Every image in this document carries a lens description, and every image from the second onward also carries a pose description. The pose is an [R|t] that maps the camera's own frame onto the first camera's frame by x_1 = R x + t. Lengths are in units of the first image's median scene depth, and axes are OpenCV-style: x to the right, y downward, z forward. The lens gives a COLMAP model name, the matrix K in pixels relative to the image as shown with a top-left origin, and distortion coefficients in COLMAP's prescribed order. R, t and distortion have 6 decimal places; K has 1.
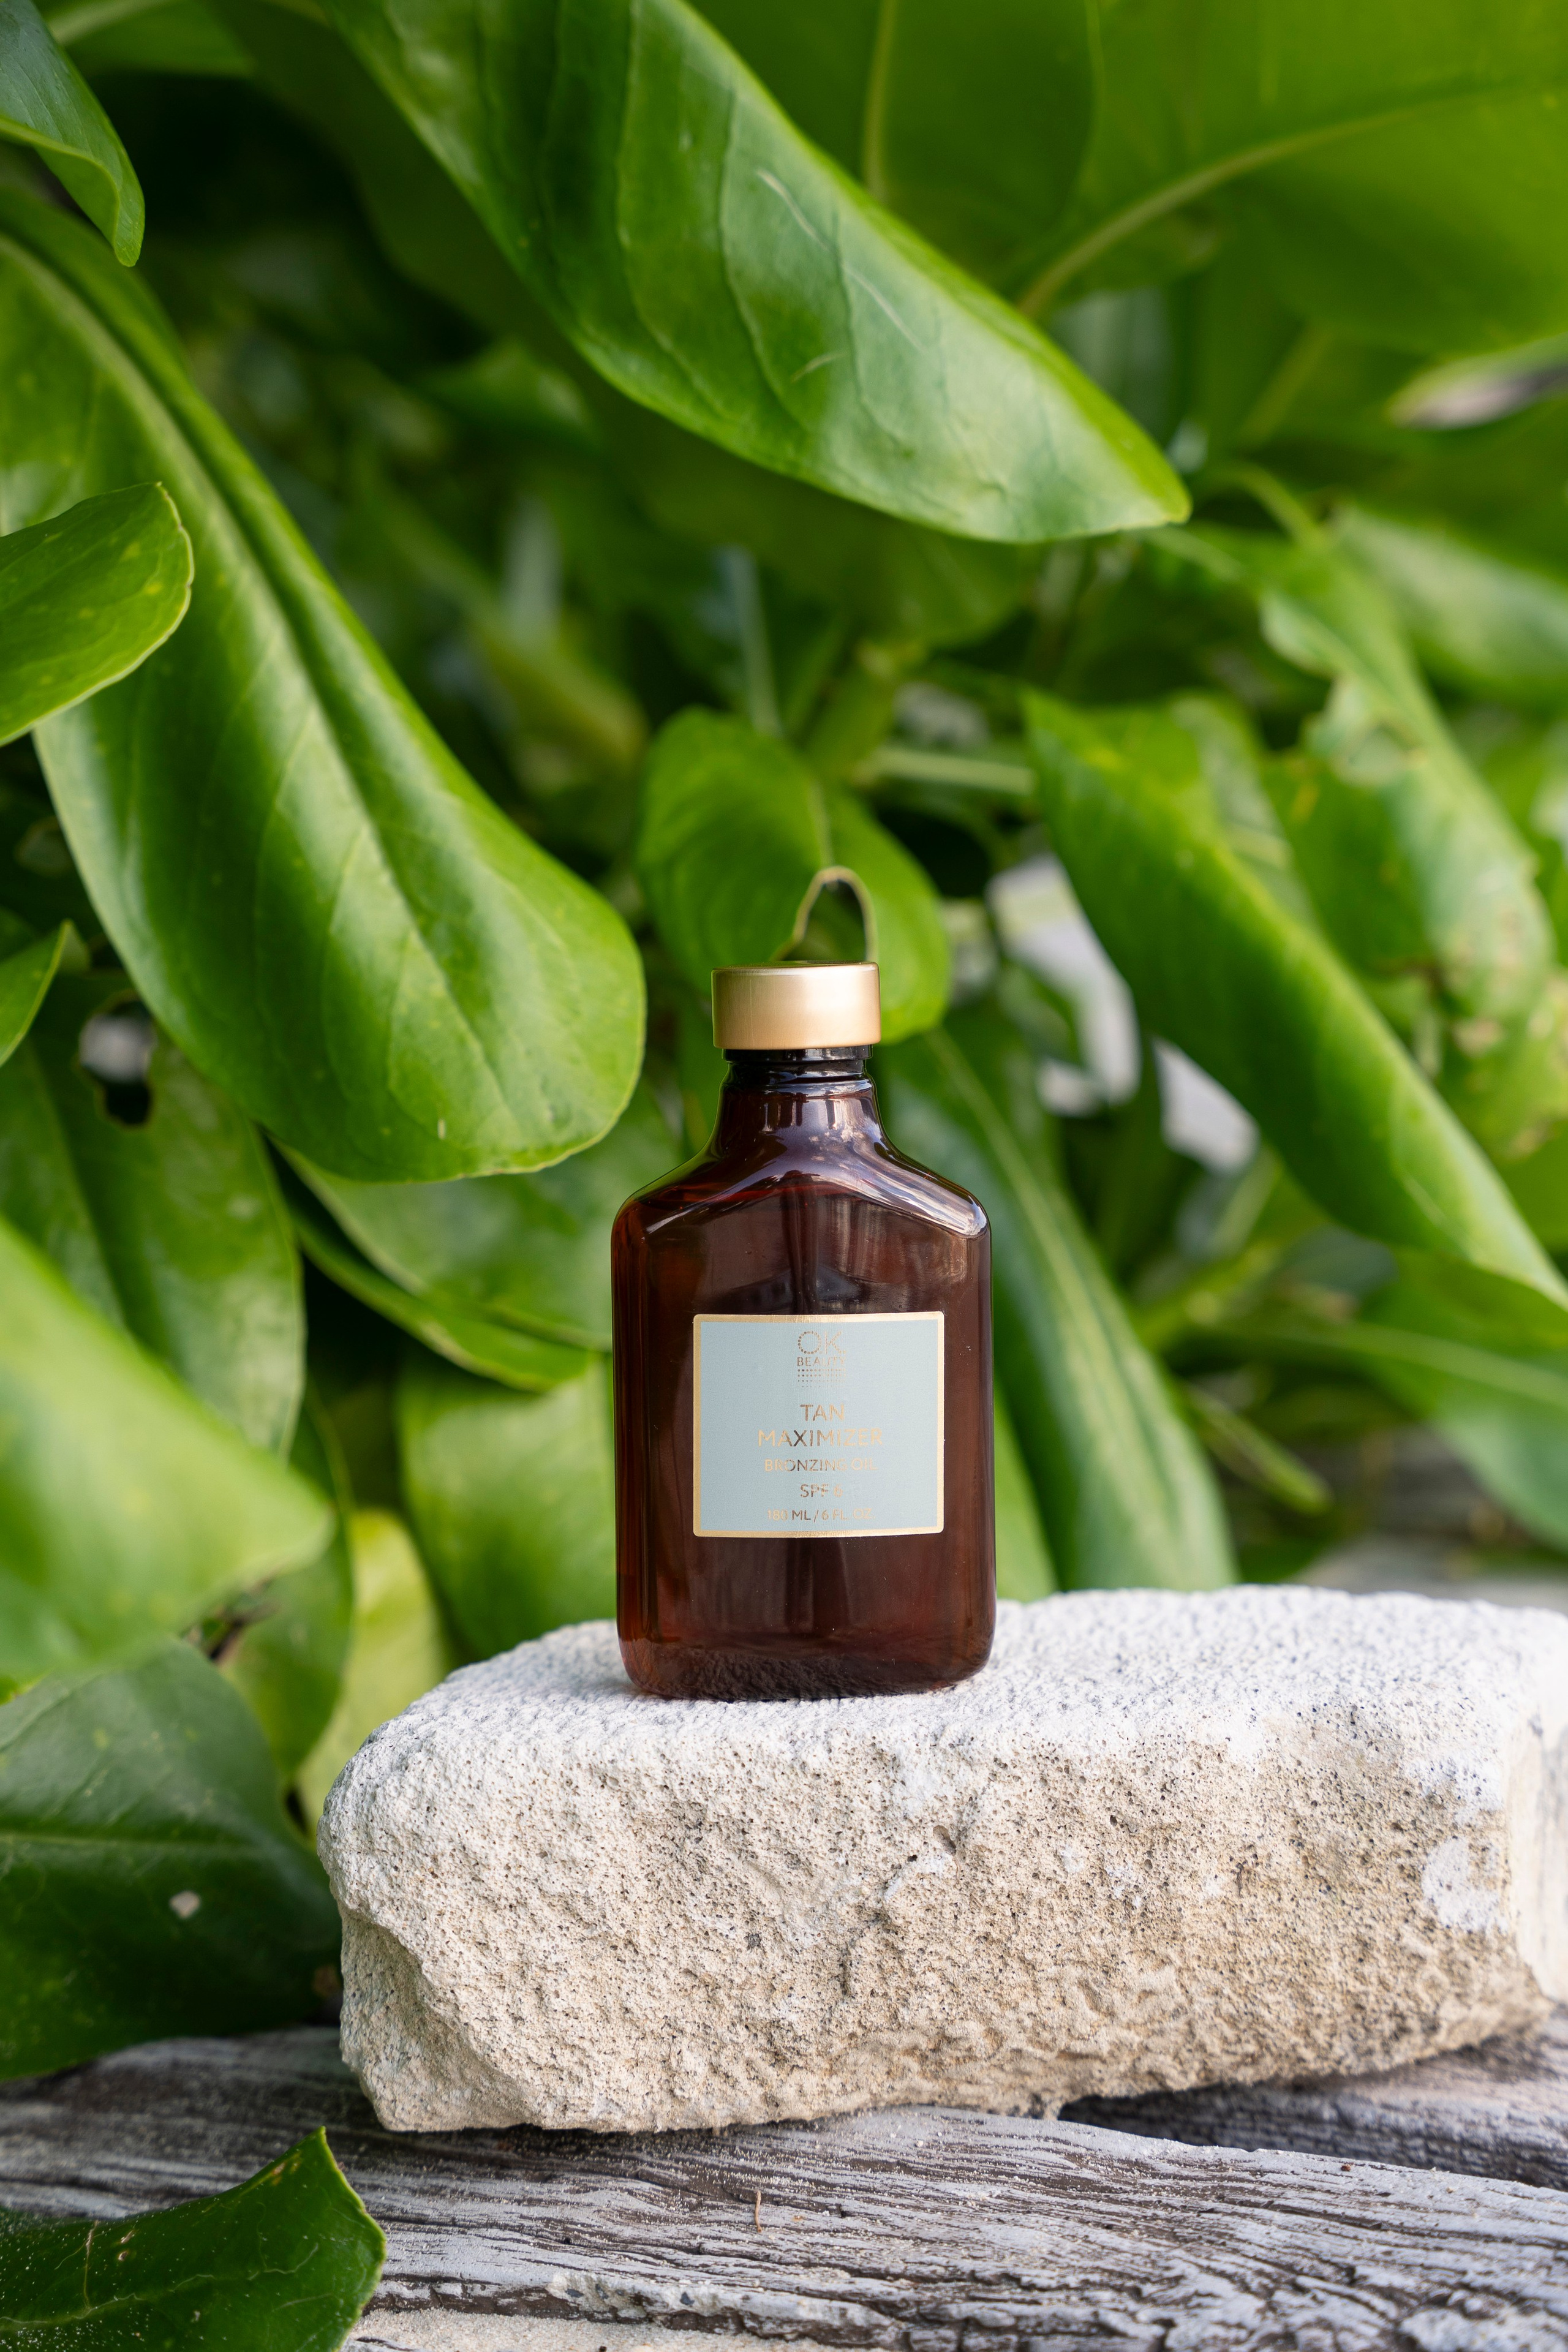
lens RADIAL K [[4872.8, 0, 777.2], [0, 4872.8, 1177.6], [0, 0, 1]] dist [0.087688, 0.000000]
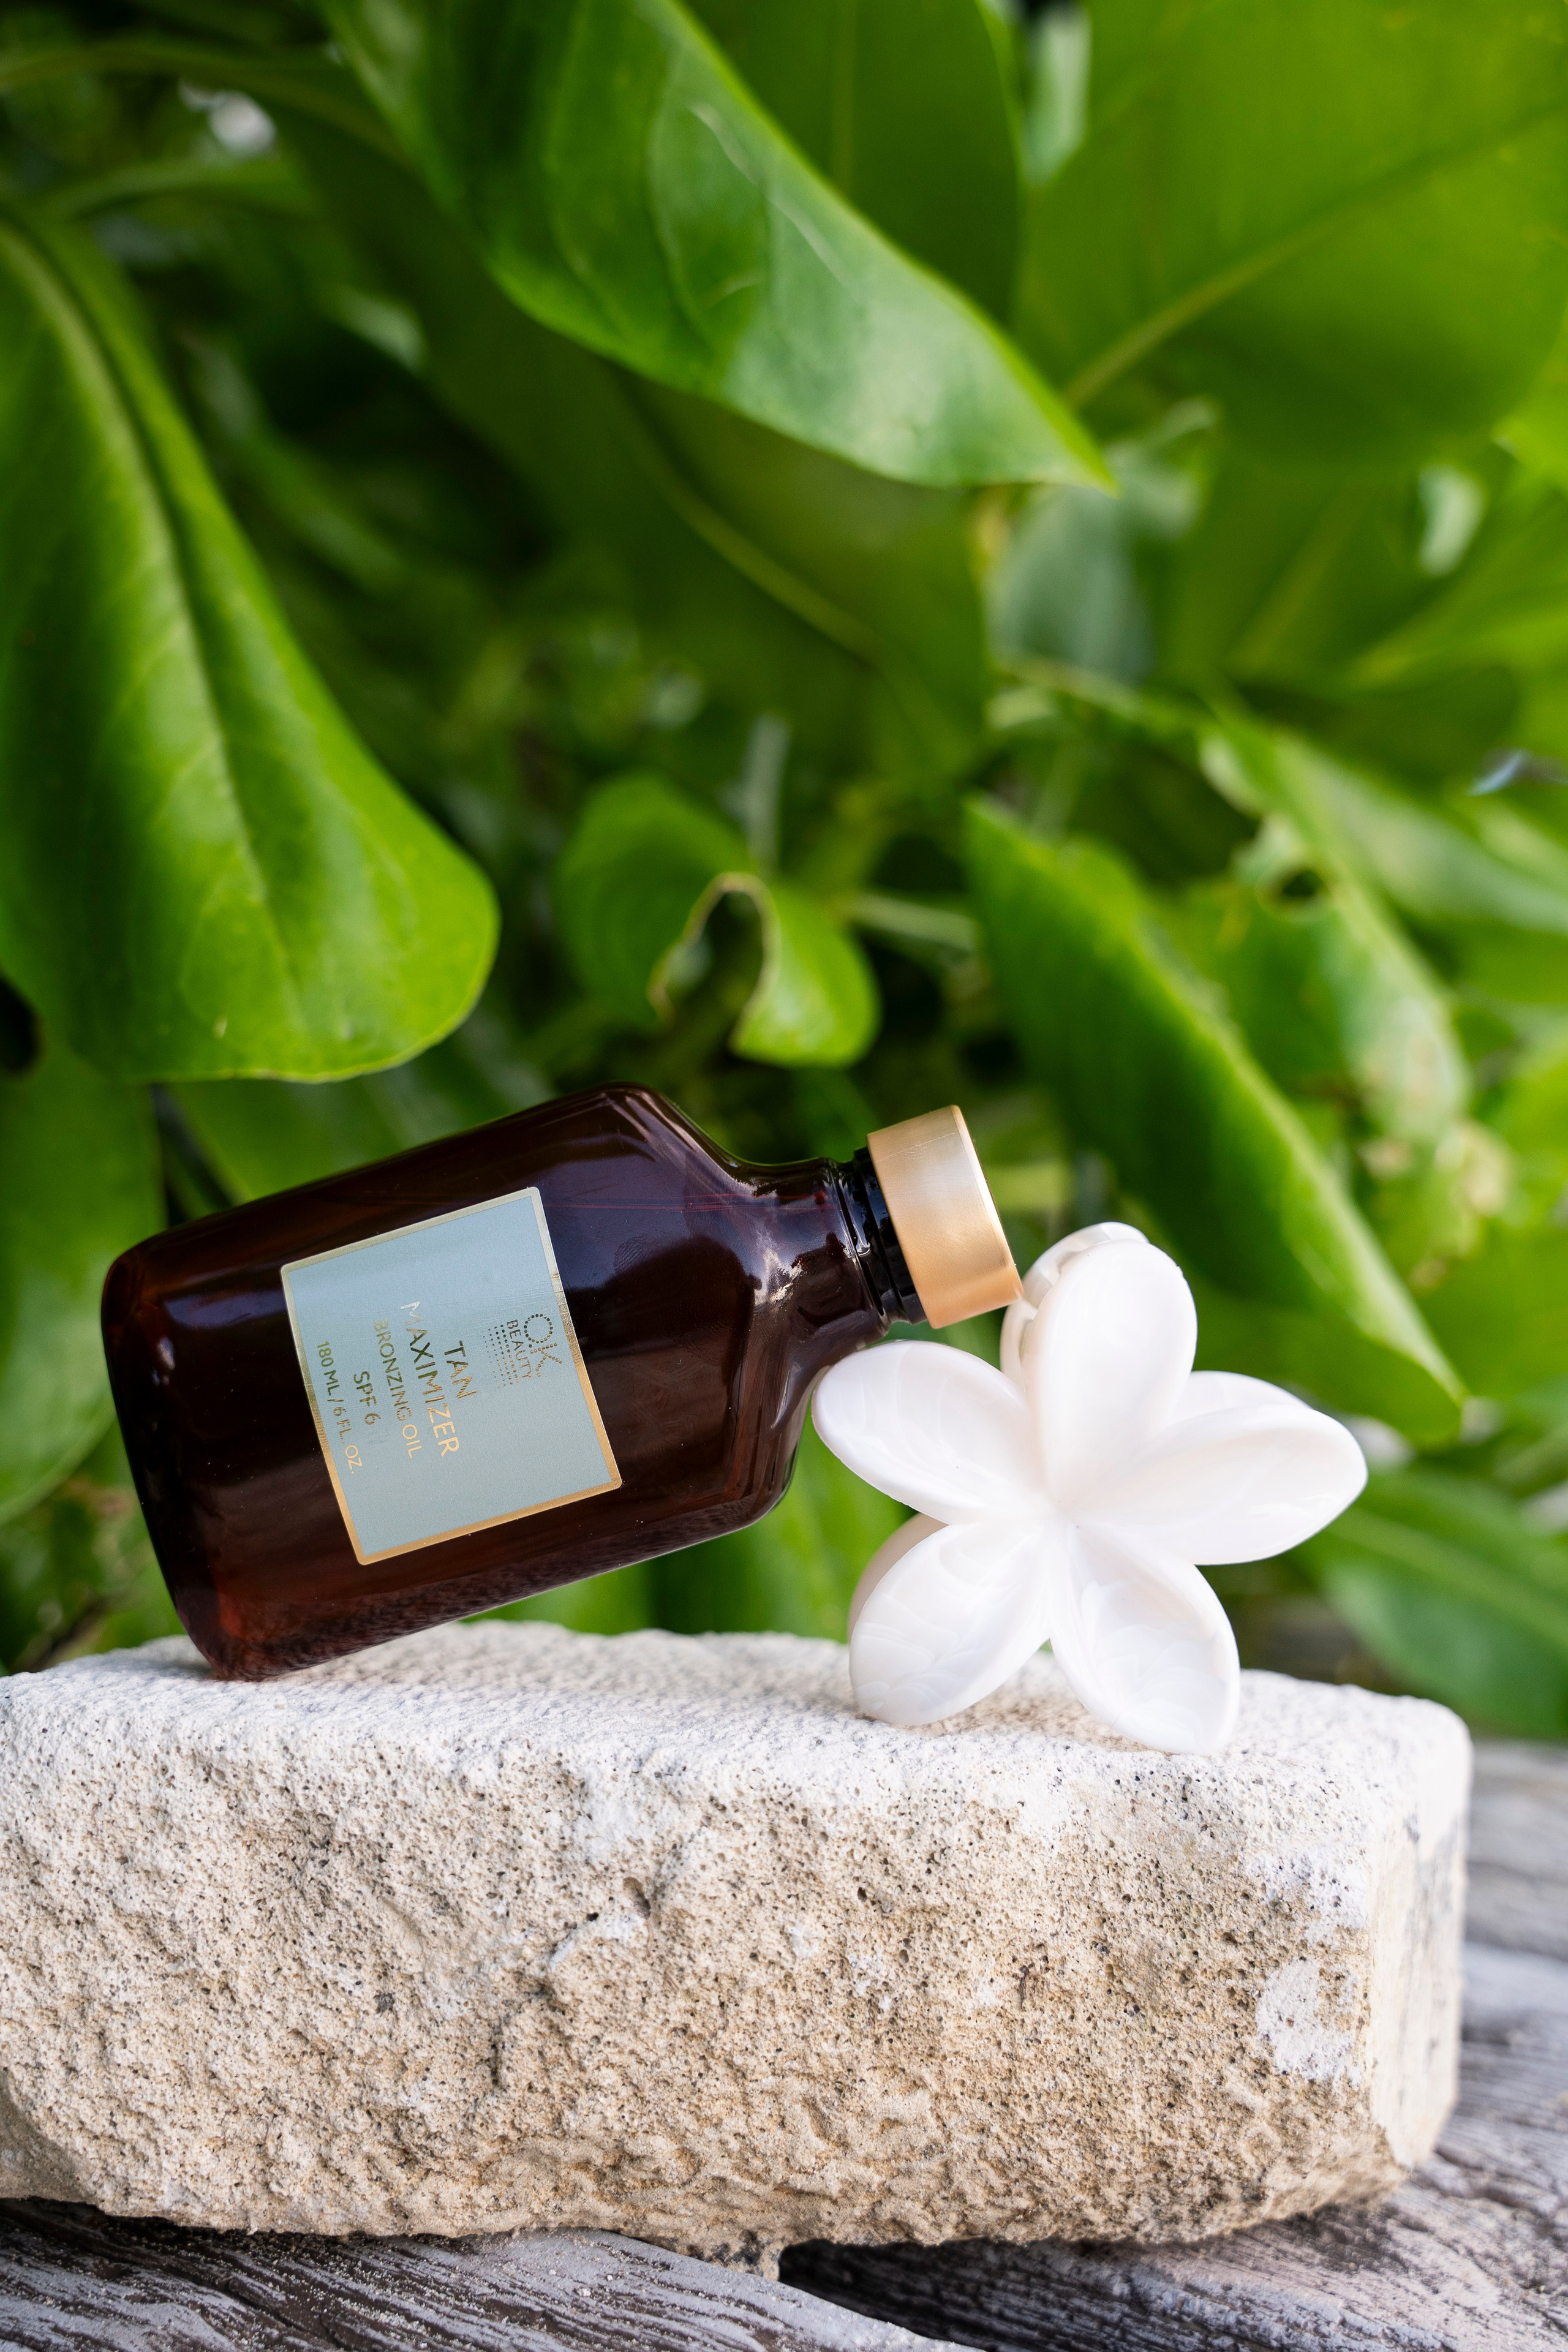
lens RADIAL K [[2689.0, 0, 805.5], [0, 2689.0, 1166.1], [0, 0, 1]] dist [-0.054679, 0.000000]
pose [[0.994077, 0.085145, -0.067531, 0.078427], [-0.093356, 0.987165, -0.129578, 0.073283], [0.055631, 0.135115, 0.989267, 0.561575]]
